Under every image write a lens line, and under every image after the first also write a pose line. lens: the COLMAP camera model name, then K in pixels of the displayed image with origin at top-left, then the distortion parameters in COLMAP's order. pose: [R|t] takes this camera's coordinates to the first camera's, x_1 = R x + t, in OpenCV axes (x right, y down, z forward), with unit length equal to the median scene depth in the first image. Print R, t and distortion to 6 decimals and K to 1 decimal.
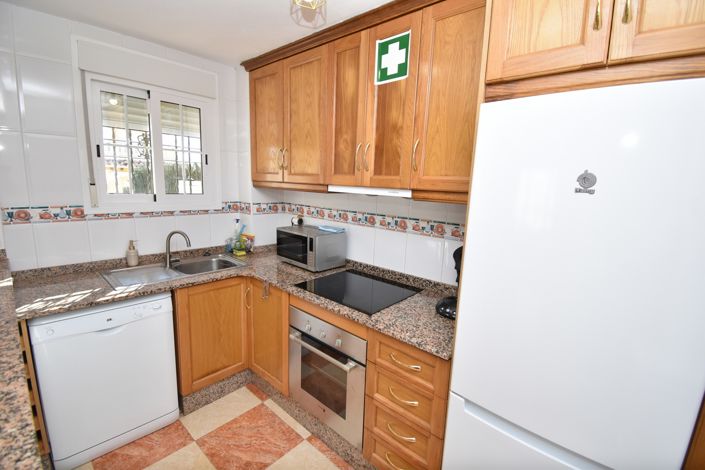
lens RADIAL K [[309.8, 0, 356.1], [0, 309.8, 238.6], [0, 0, 1]] dist [0.000562, -0.013821]
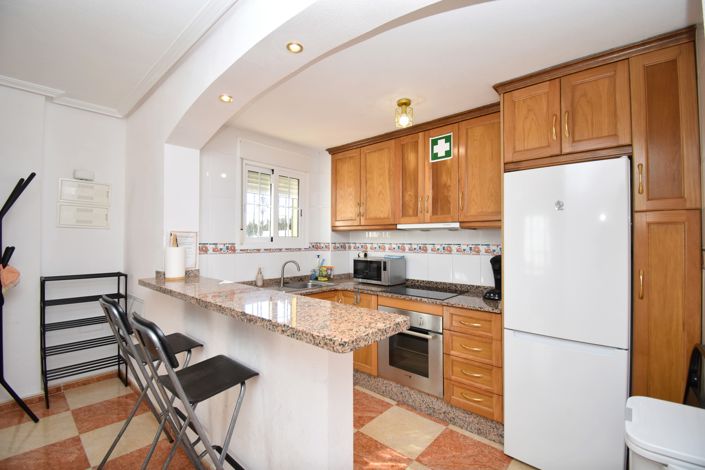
lens RADIAL K [[309.8, 0, 354.4], [0, 309.8, 237.2], [0, 0, 1]] dist [0.000562, -0.013821]
pose [[0.999255, -0.037870, -0.007473, -0.291838], [0.035788, 0.981466, -0.188265, 0.165139], [0.014464, 0.187857, 0.982090, -0.472881]]
